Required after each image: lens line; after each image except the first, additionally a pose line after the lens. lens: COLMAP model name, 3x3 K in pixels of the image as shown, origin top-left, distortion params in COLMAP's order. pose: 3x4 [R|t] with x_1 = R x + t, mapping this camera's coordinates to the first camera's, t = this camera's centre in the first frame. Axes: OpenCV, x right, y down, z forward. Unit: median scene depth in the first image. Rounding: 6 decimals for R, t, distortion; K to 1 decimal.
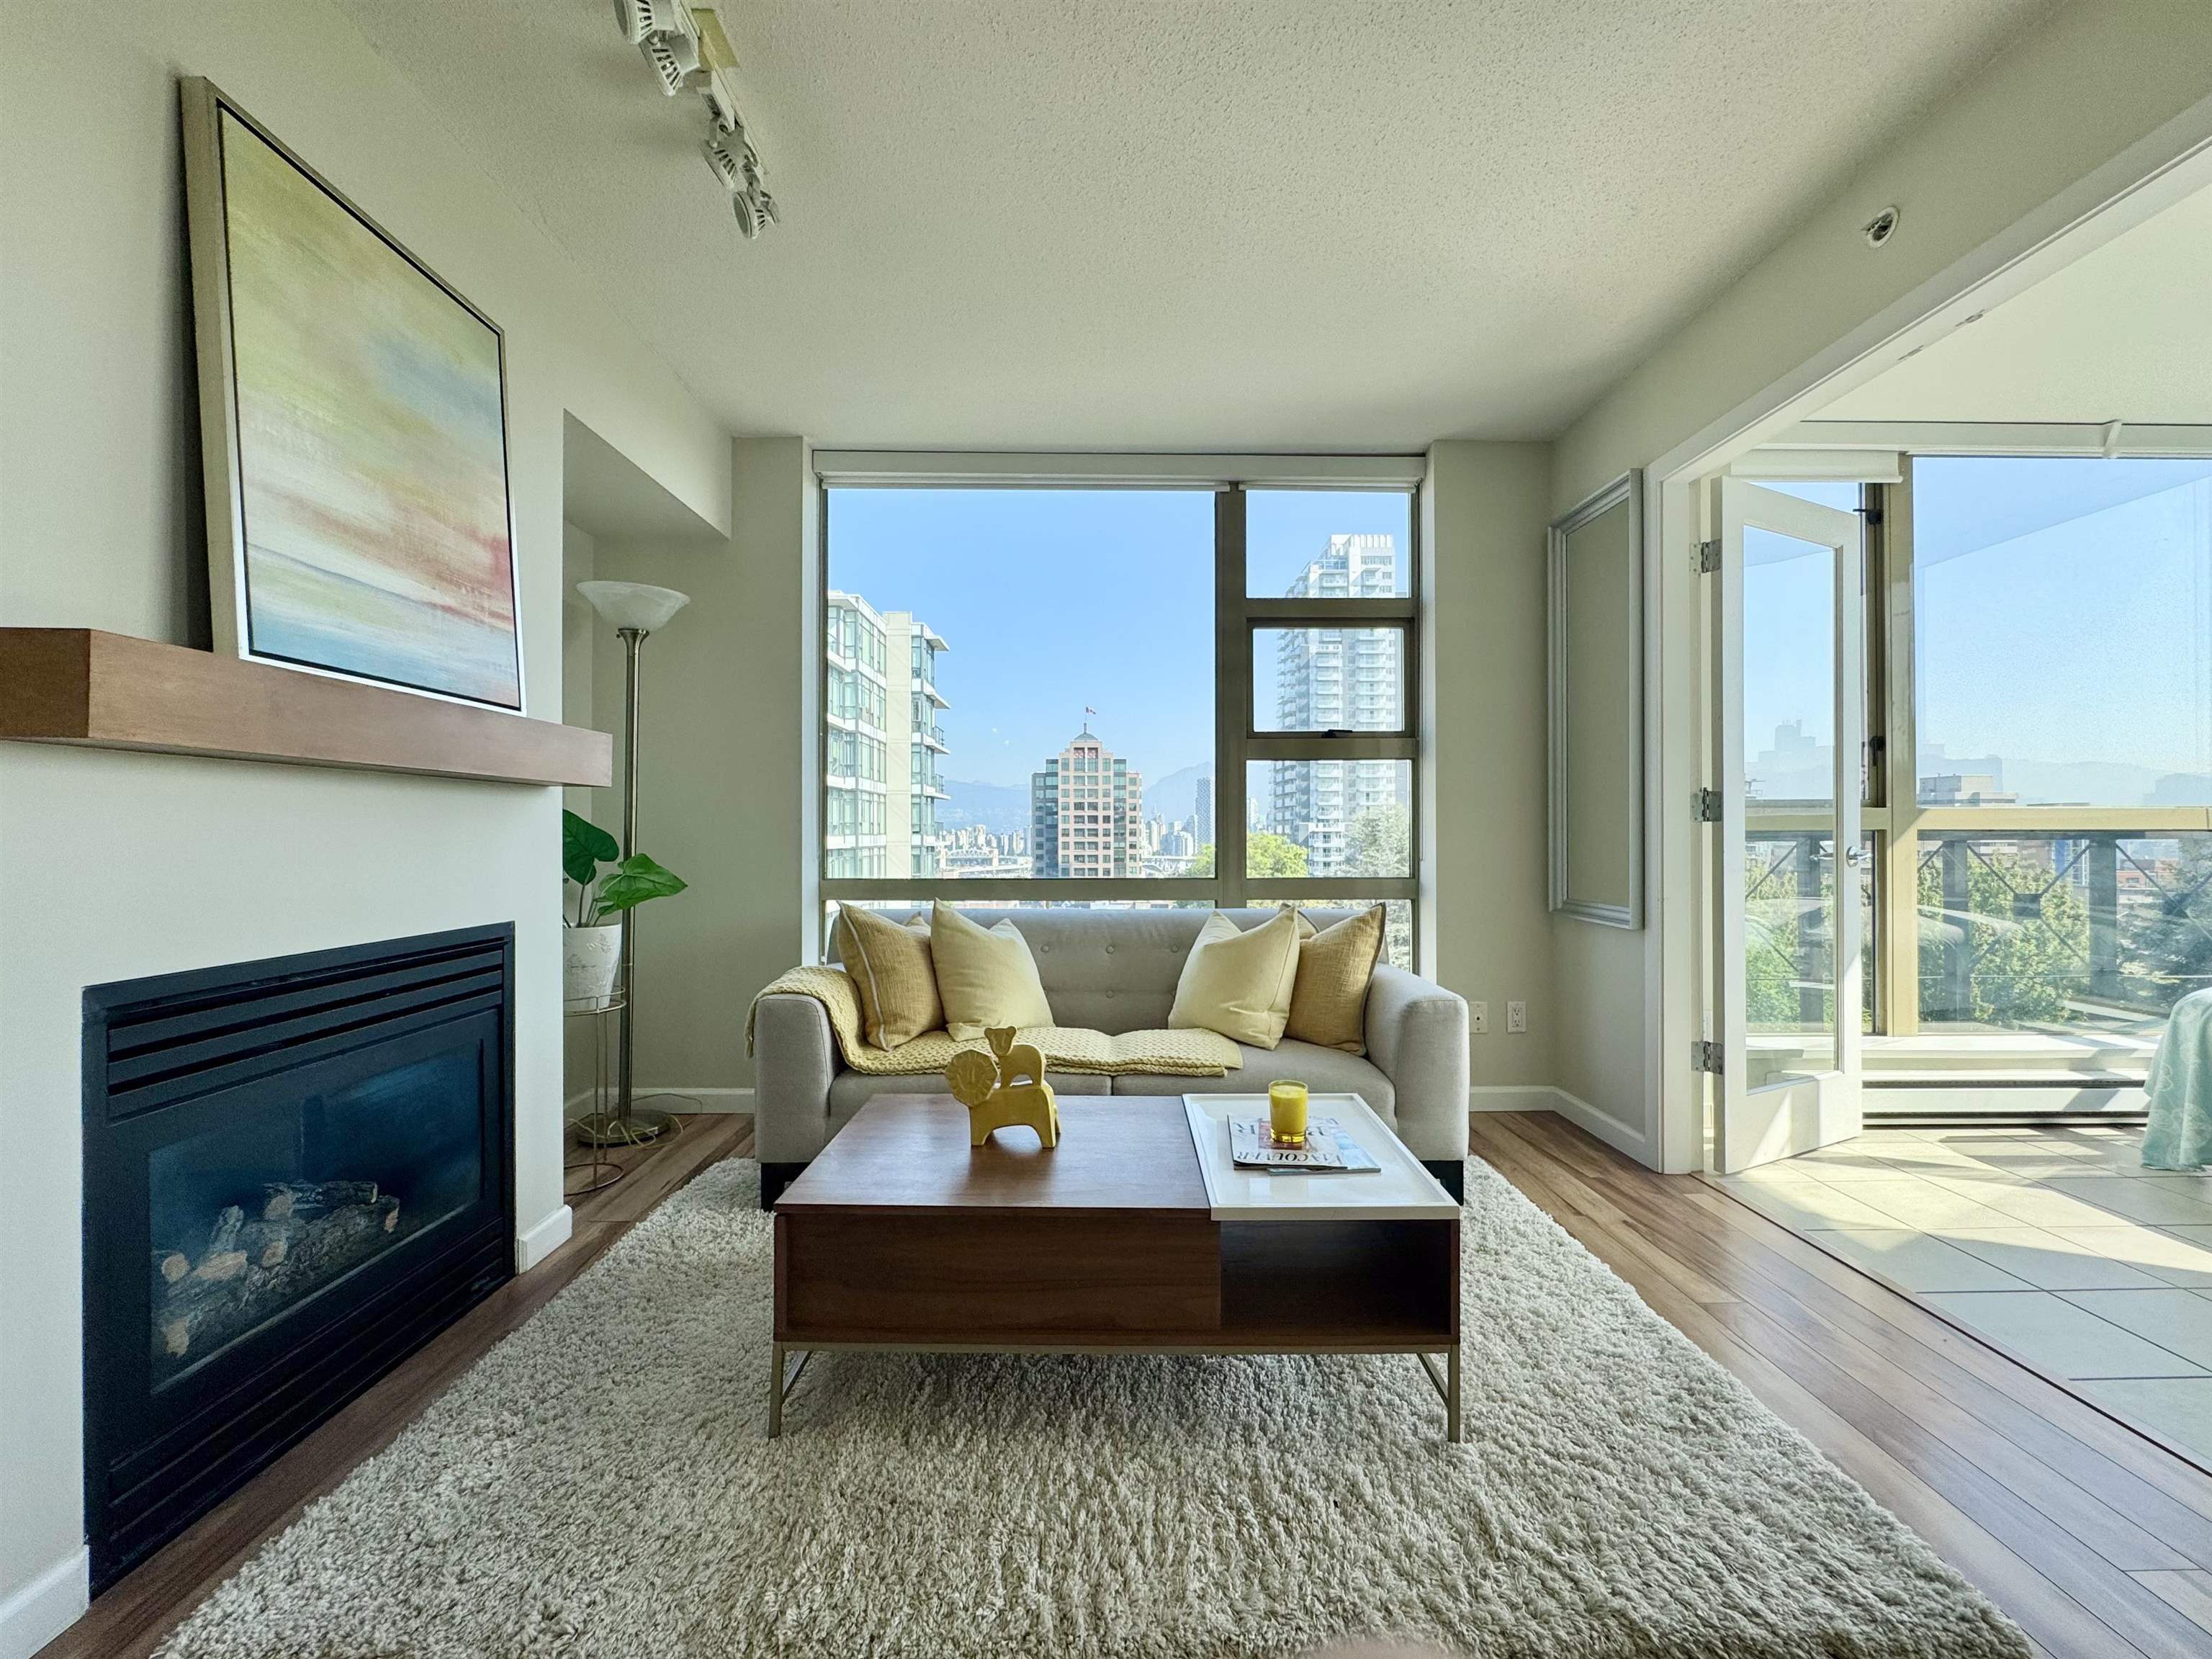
lens RADIAL K [[887.8, 0, 1105.8], [0, 887.8, 829.2], [0, 0, 1]] dist [-0.003397, 0.000232]
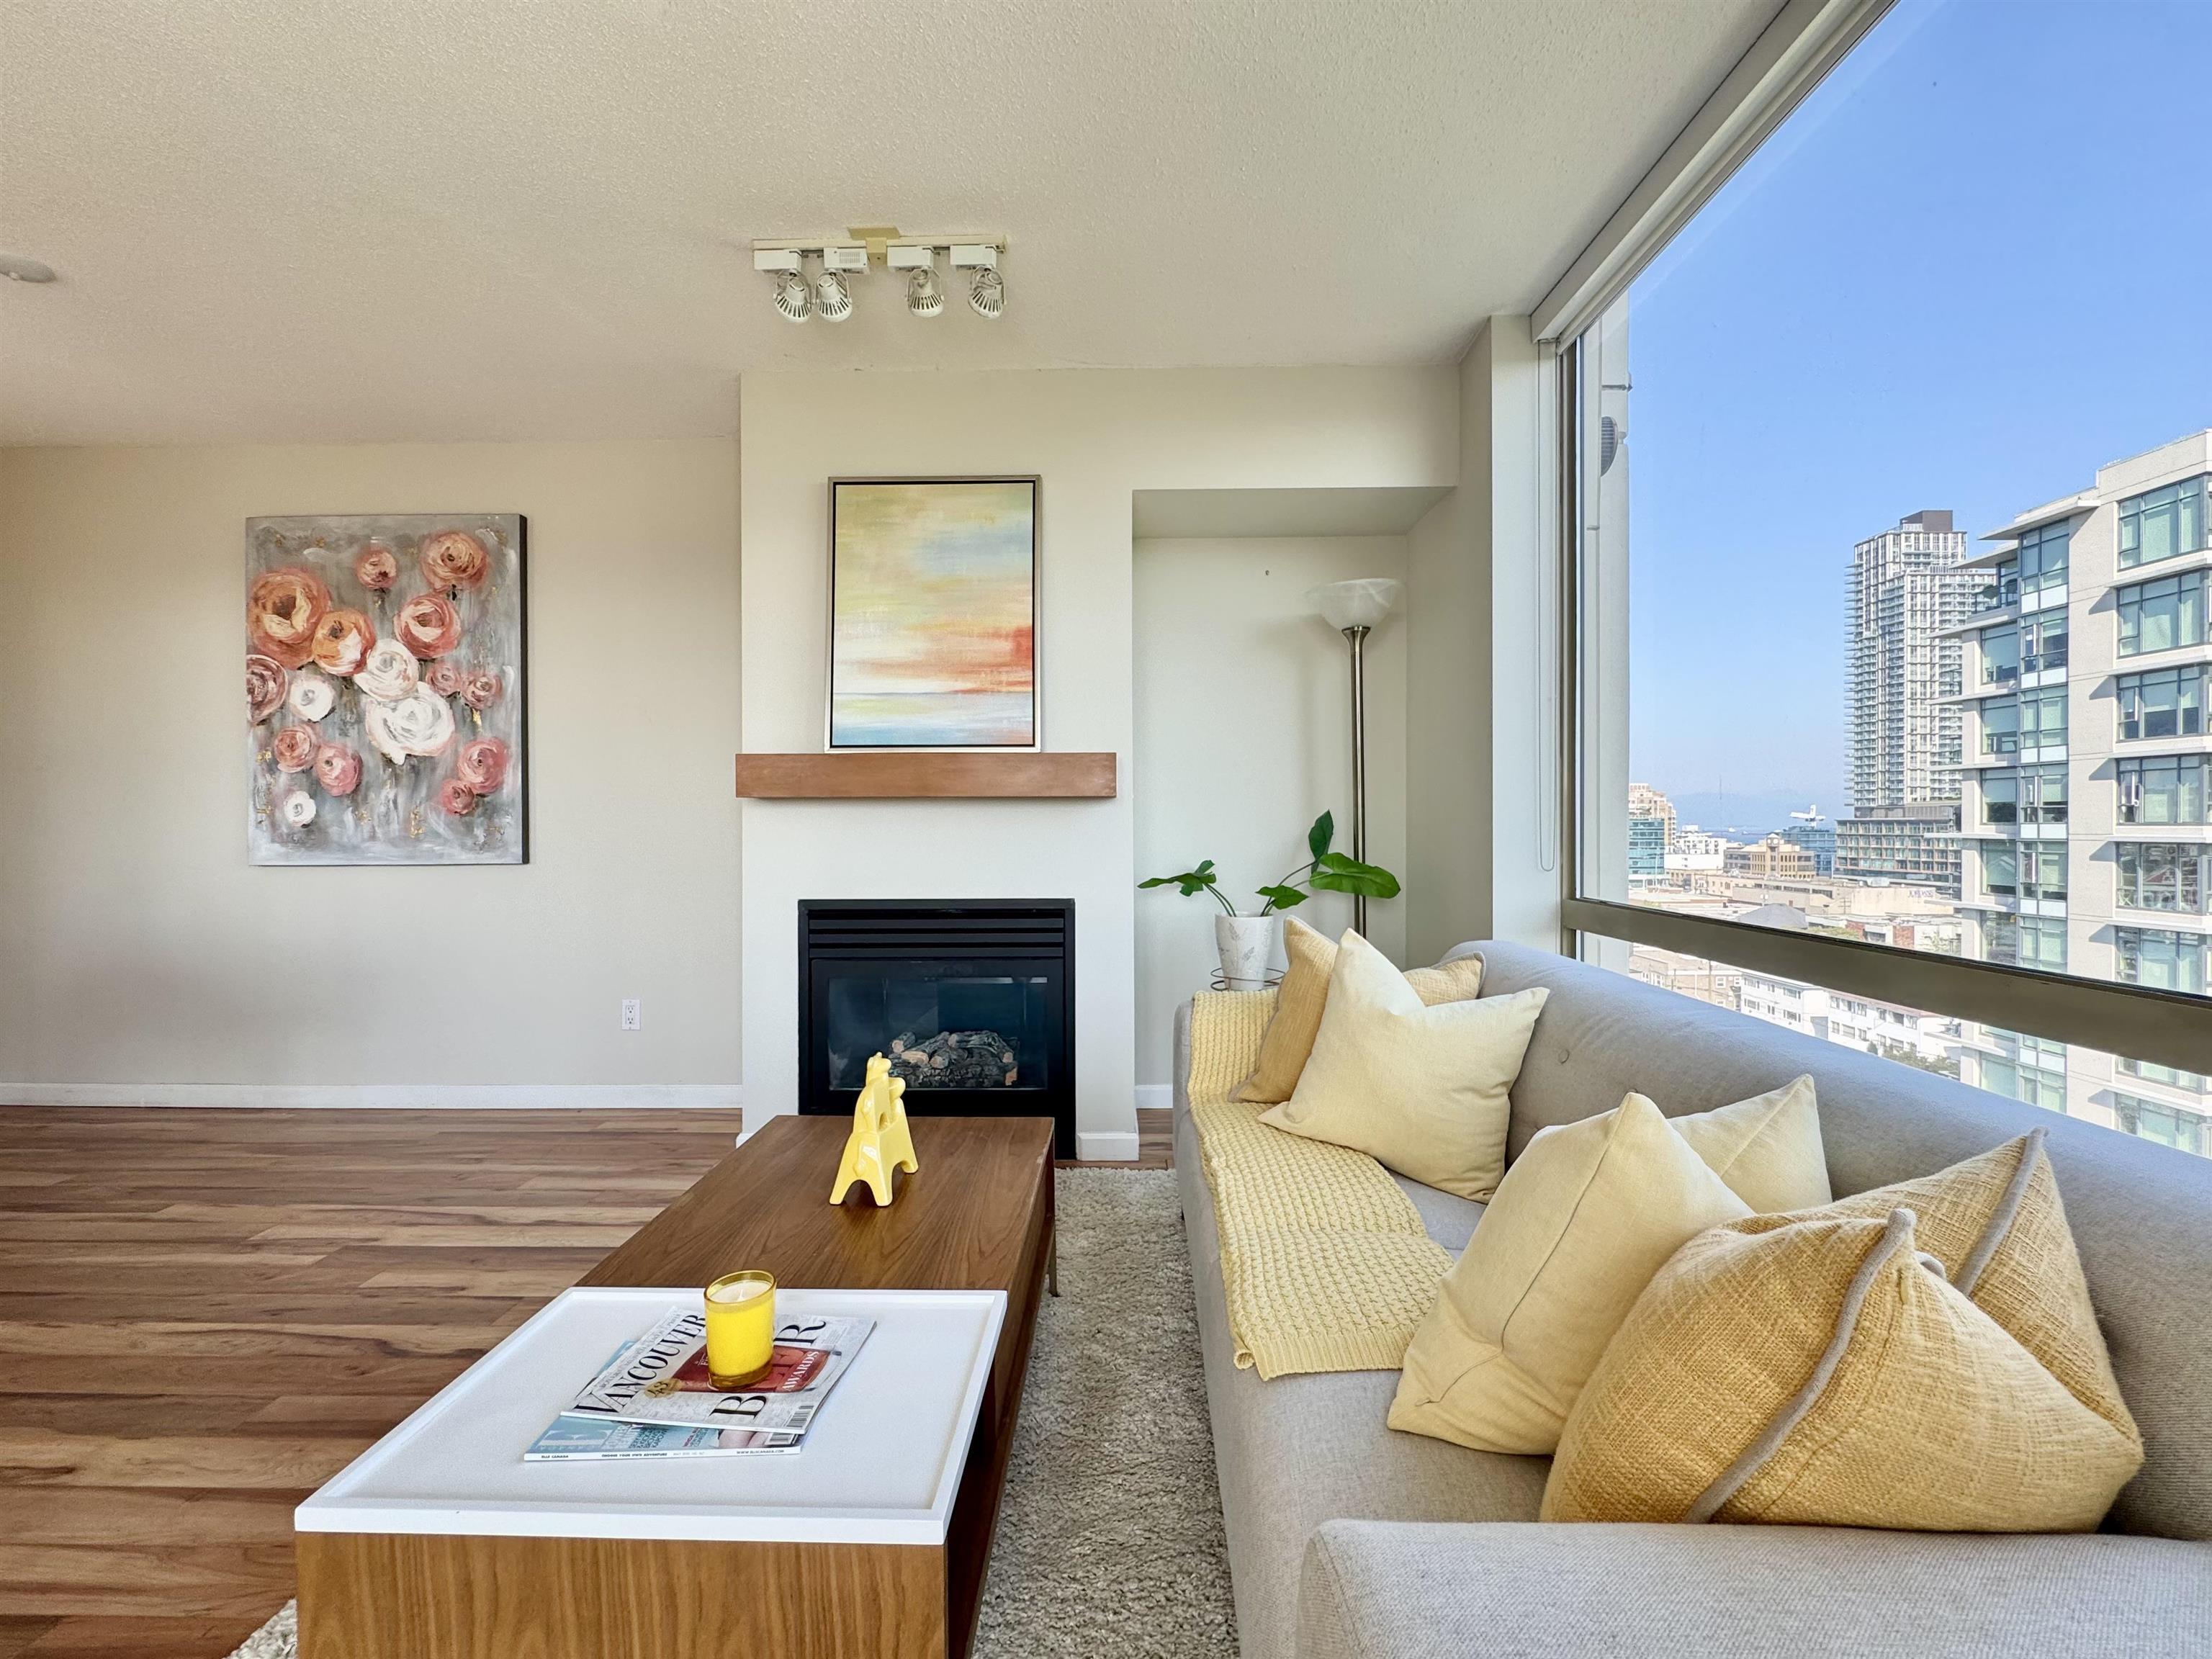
lens RADIAL K [[887.8, 0, 1109.7], [0, 887.8, 829.1], [0, 0, 1]] dist [-0.003397, 0.000232]
pose [[-0.028382, 0.006751, -0.999574, 0.530934], [0.007410, 0.999951, 0.006543, -0.008620], [0.999570, -0.007221, -0.028431, 0.842143]]
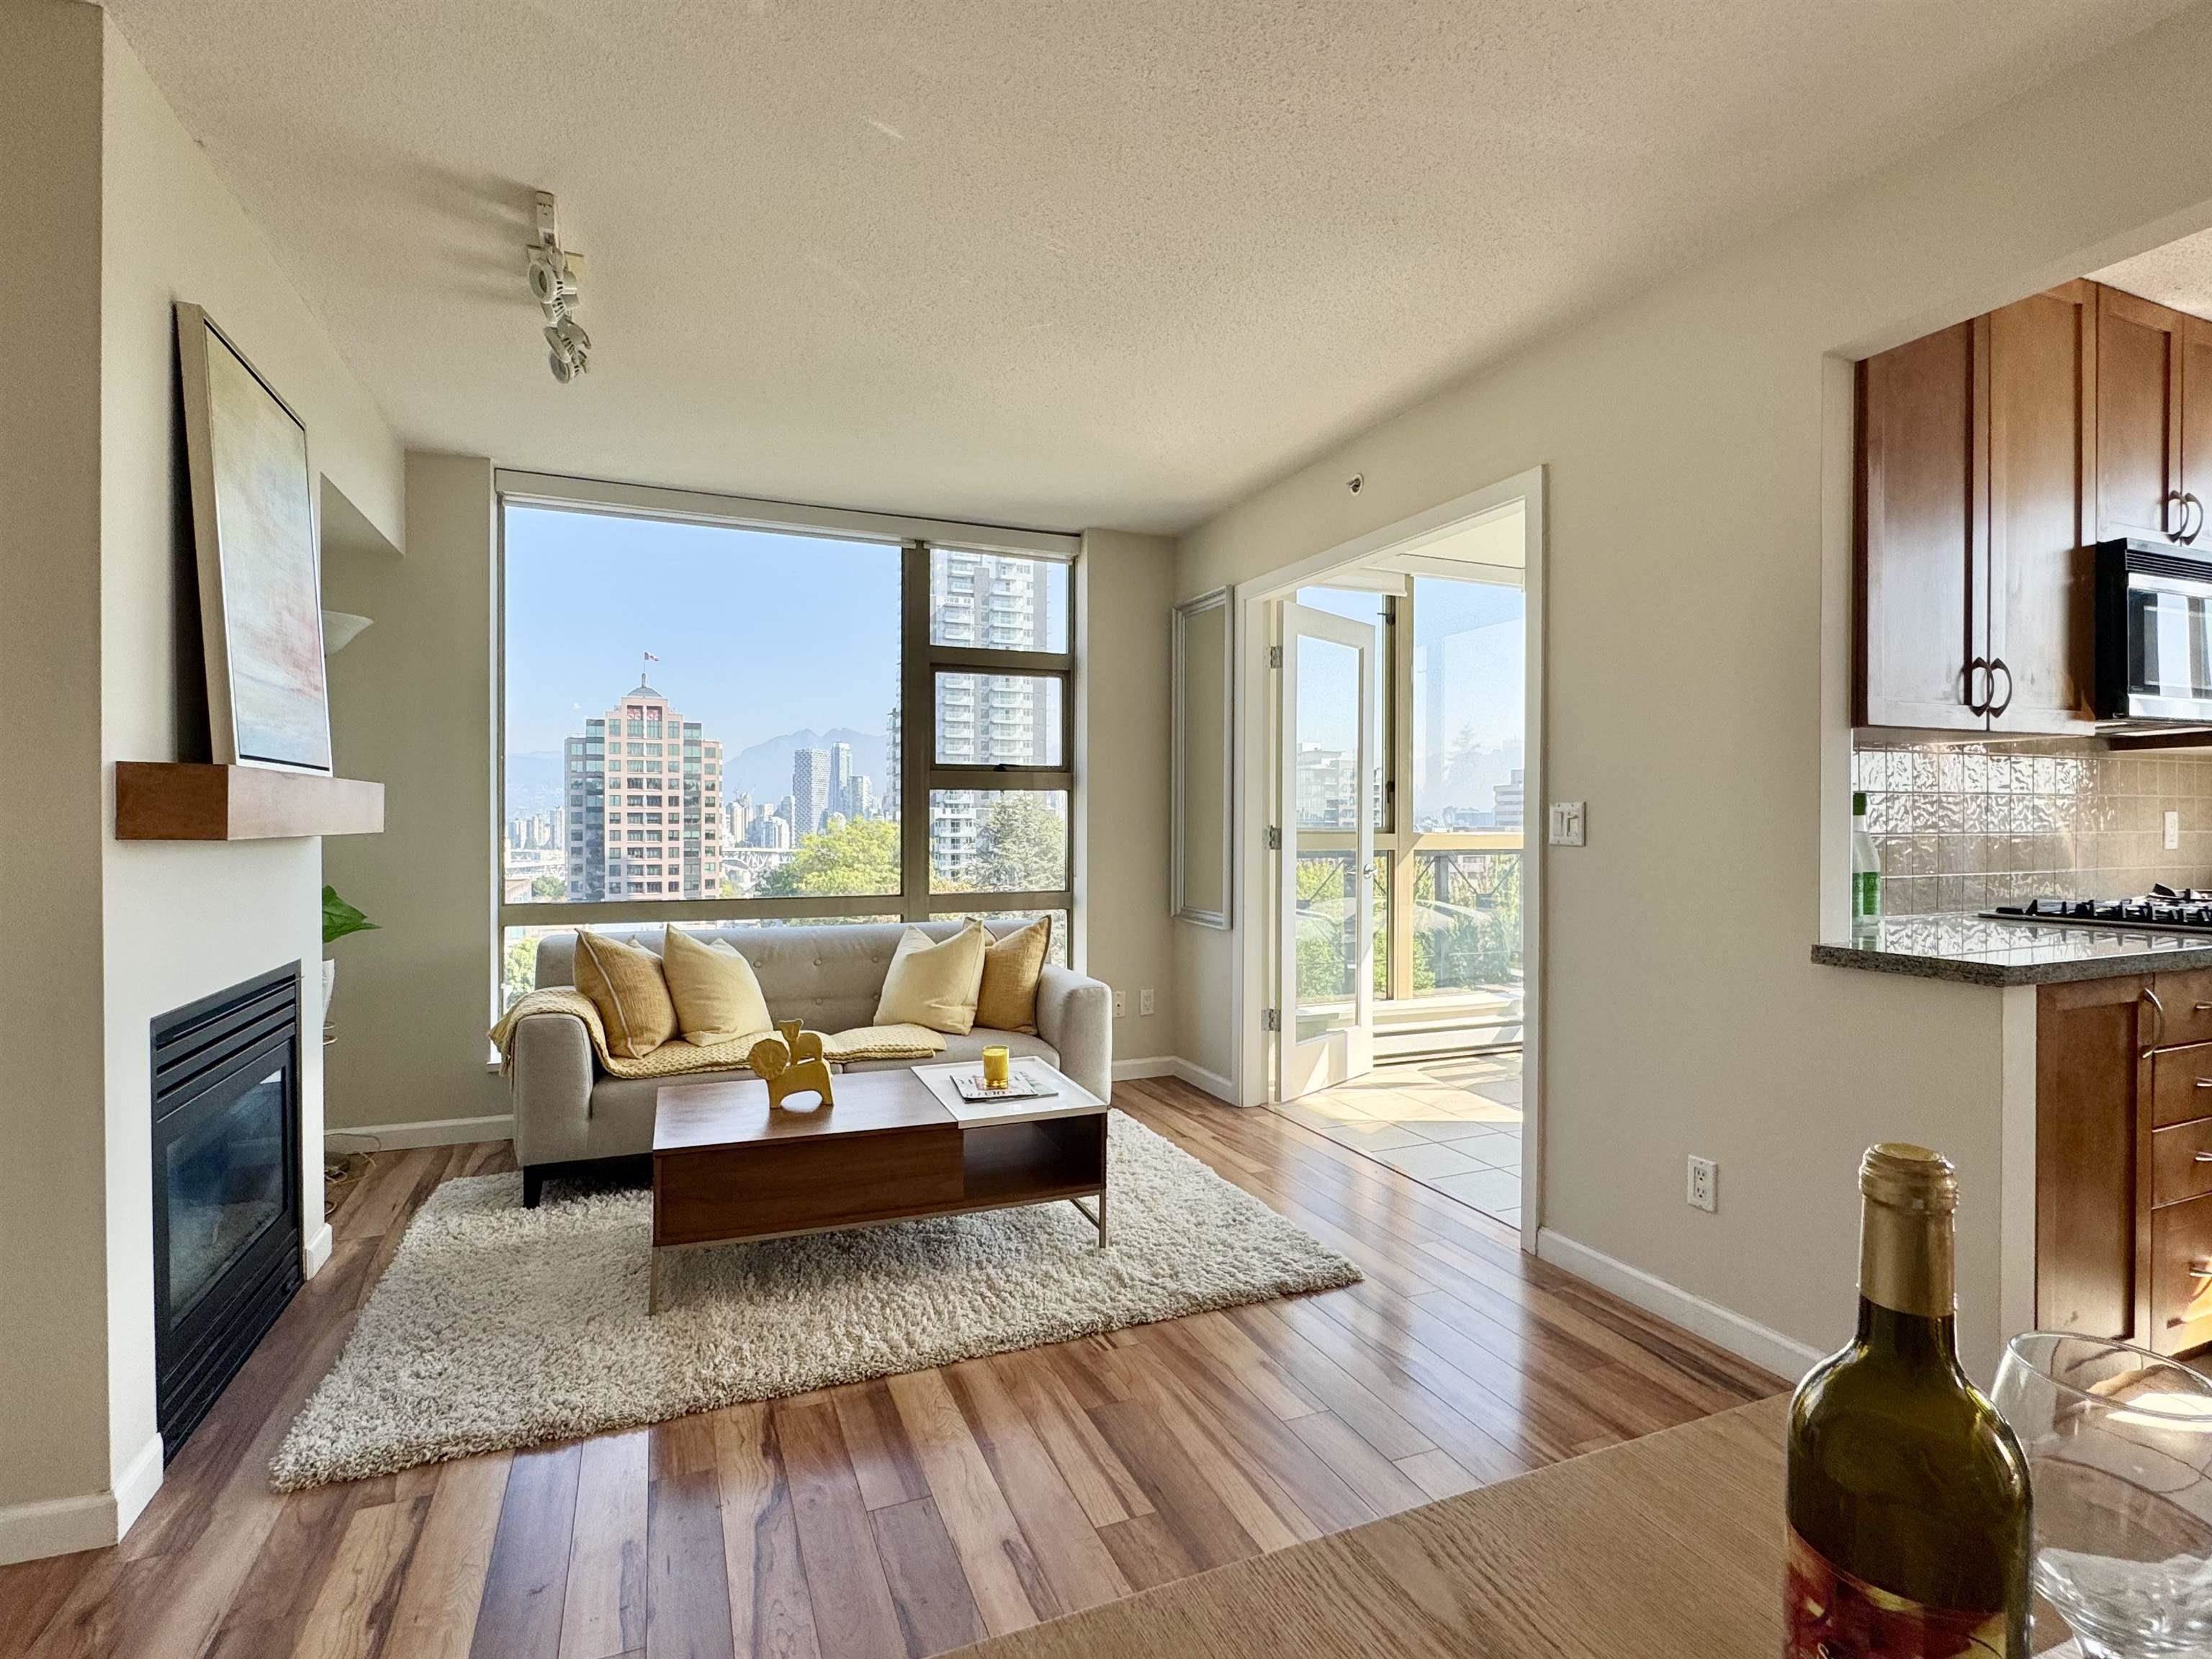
lens RADIAL K [[1081.9, 0, 1108.1], [0, 1081.9, 831.1], [0, 0, 1]] dist [-0.002266, 0.001628]
pose [[0.926633, 0.000024, 0.375967, -0.191003], [-0.005854, 0.999880, 0.014366, -0.060247], [-0.375922, -0.015513, 0.926522, -0.461882]]
